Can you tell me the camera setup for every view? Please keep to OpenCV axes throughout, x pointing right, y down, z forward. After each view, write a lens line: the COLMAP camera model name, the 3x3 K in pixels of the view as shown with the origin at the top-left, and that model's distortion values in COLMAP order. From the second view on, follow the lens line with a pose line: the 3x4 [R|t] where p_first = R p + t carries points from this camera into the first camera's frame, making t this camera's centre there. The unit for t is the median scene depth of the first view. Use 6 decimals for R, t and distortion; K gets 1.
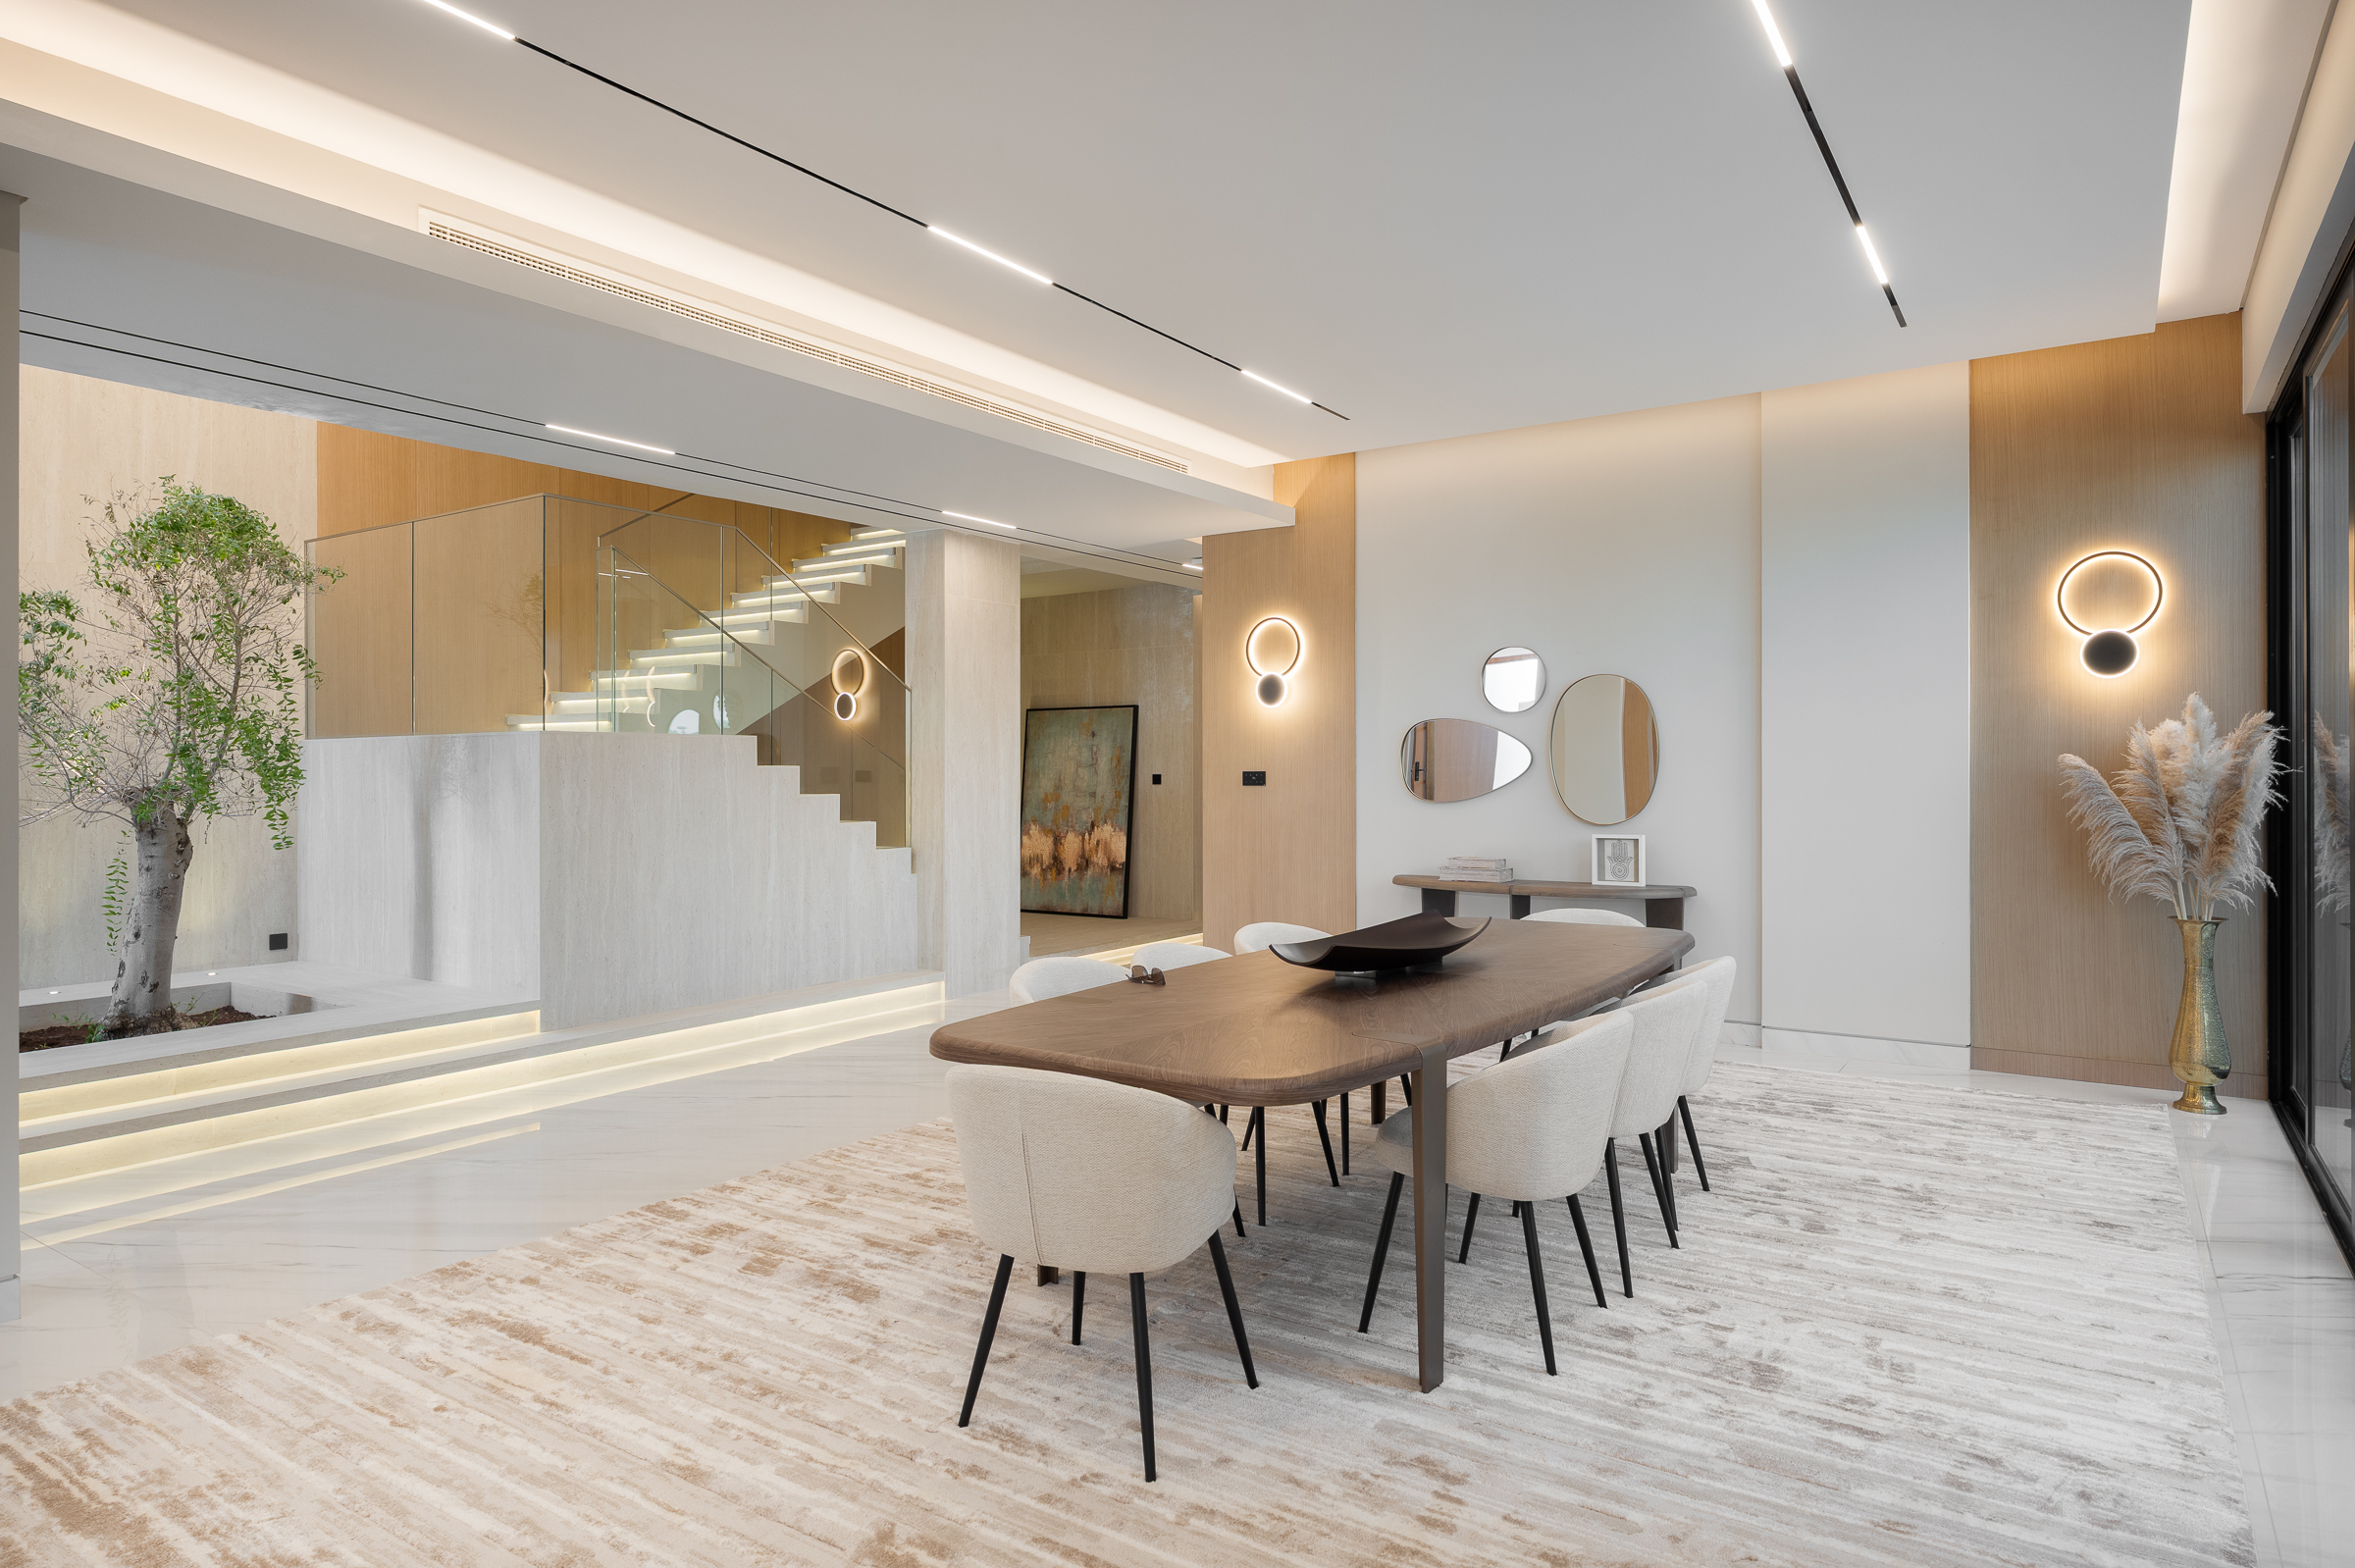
lens RADIAL K [[1342.5, 0, 1177.5], [0, 1342.5, 784.0], [0, 0, 1]] dist [-0.051729, -0.000227]
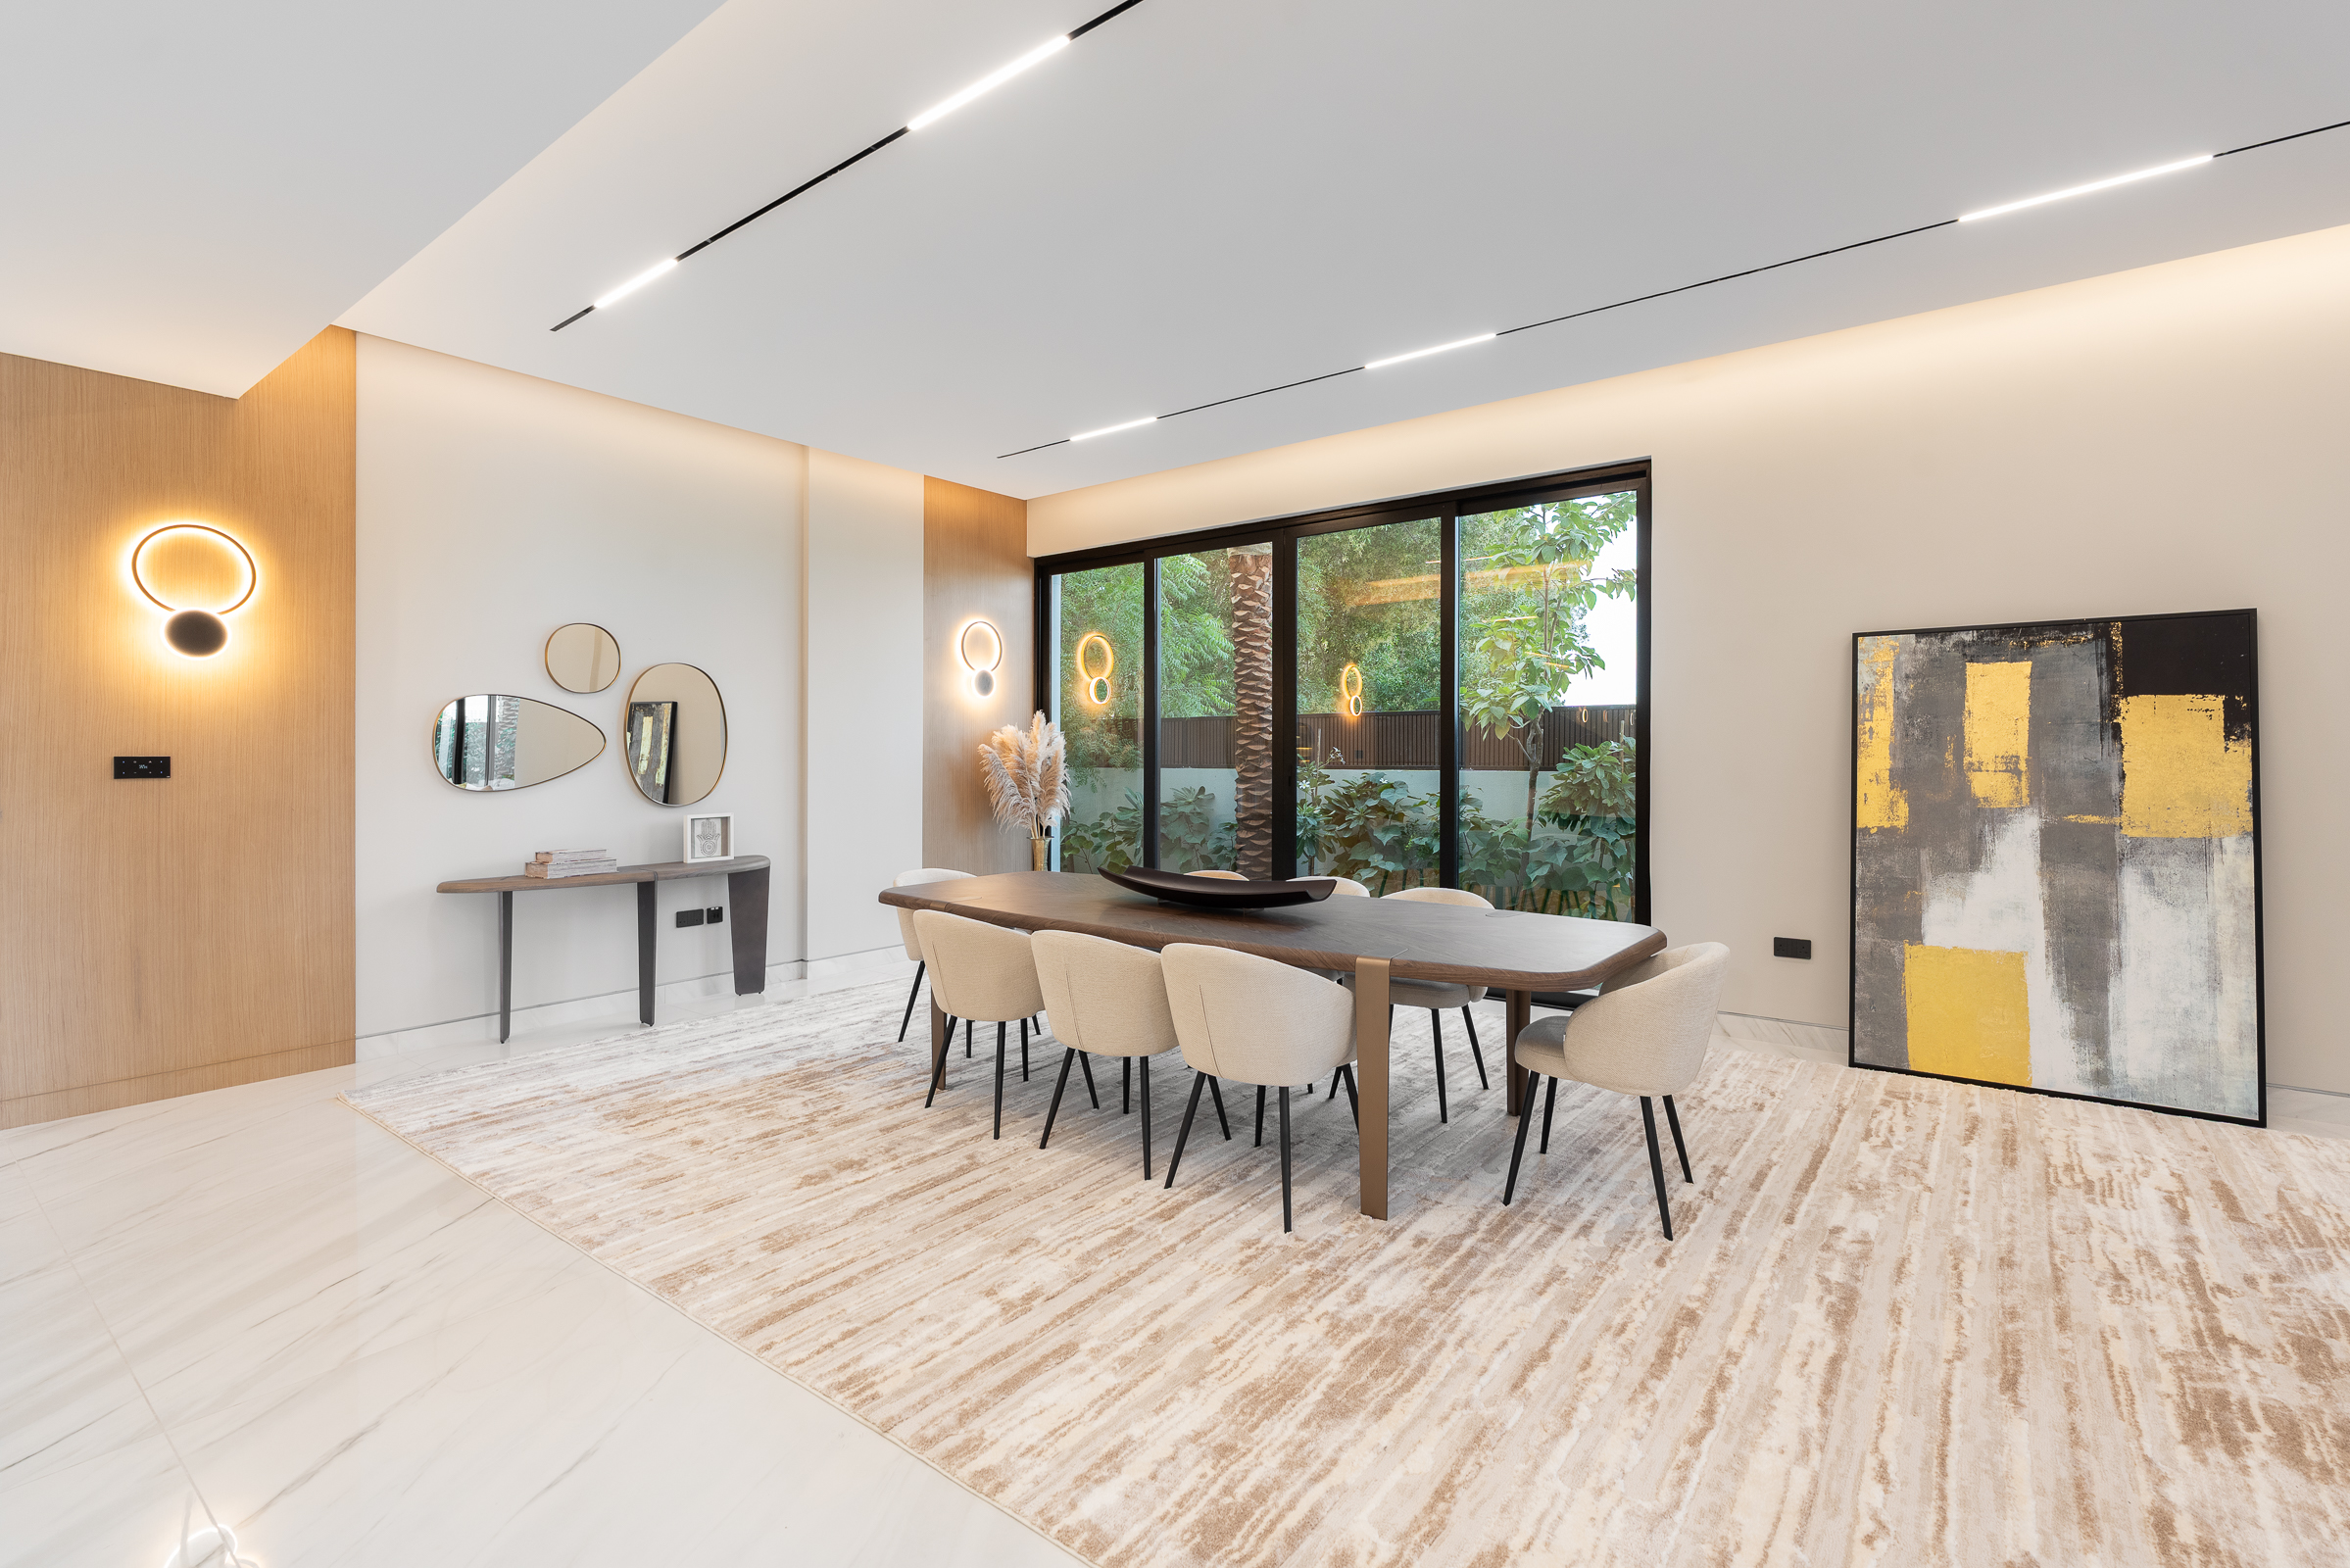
lens RADIAL K [[1082.9, 0, 1185.5], [0, 1082.9, 756.1], [0, 0, 1]] dist [0.001641, 0.001155]
pose [[0.056696, -0.007215, 0.998365, -0.522675], [0.001710, 0.999973, 0.007130, -0.014933], [-0.998390, 0.001302, 0.056707, 0.561252]]
